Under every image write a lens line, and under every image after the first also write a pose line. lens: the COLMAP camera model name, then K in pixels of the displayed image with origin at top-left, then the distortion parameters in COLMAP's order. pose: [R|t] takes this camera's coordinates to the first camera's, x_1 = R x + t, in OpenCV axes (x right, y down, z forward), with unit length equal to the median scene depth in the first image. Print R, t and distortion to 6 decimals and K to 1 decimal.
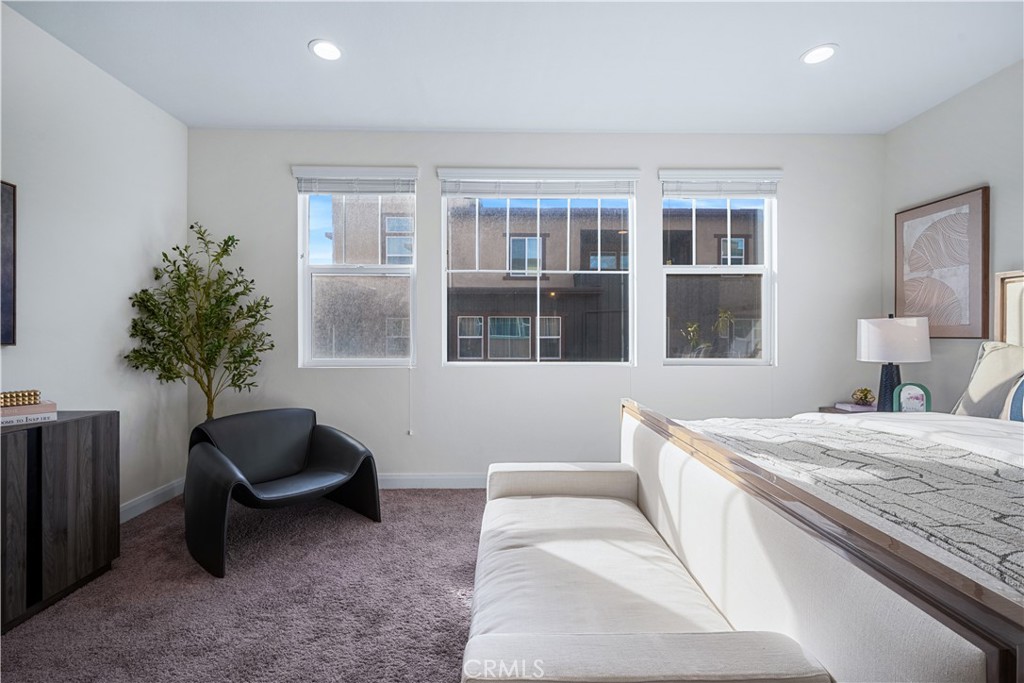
lens RADIAL K [[451.4, 0, 511.9], [0, 451.4, 335.5], [0, 0, 1]] dist [0.013887, 0.000480]
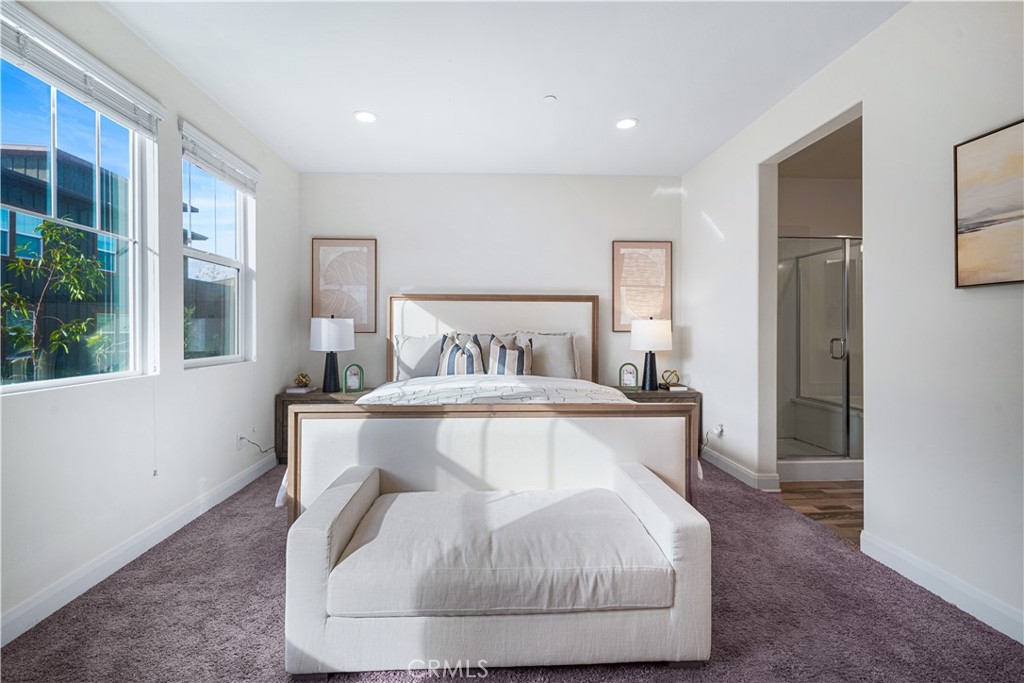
lens RADIAL K [[451.4, 0, 511.4], [0, 451.4, 333.4], [0, 0, 1]] dist [0.013887, 0.000480]
pose [[-0.023827, -0.009008, 0.999676, -0.498917], [0.000912, 0.999959, 0.009032, -0.004129], [-0.999716, 0.001127, -0.023818, 0.482961]]
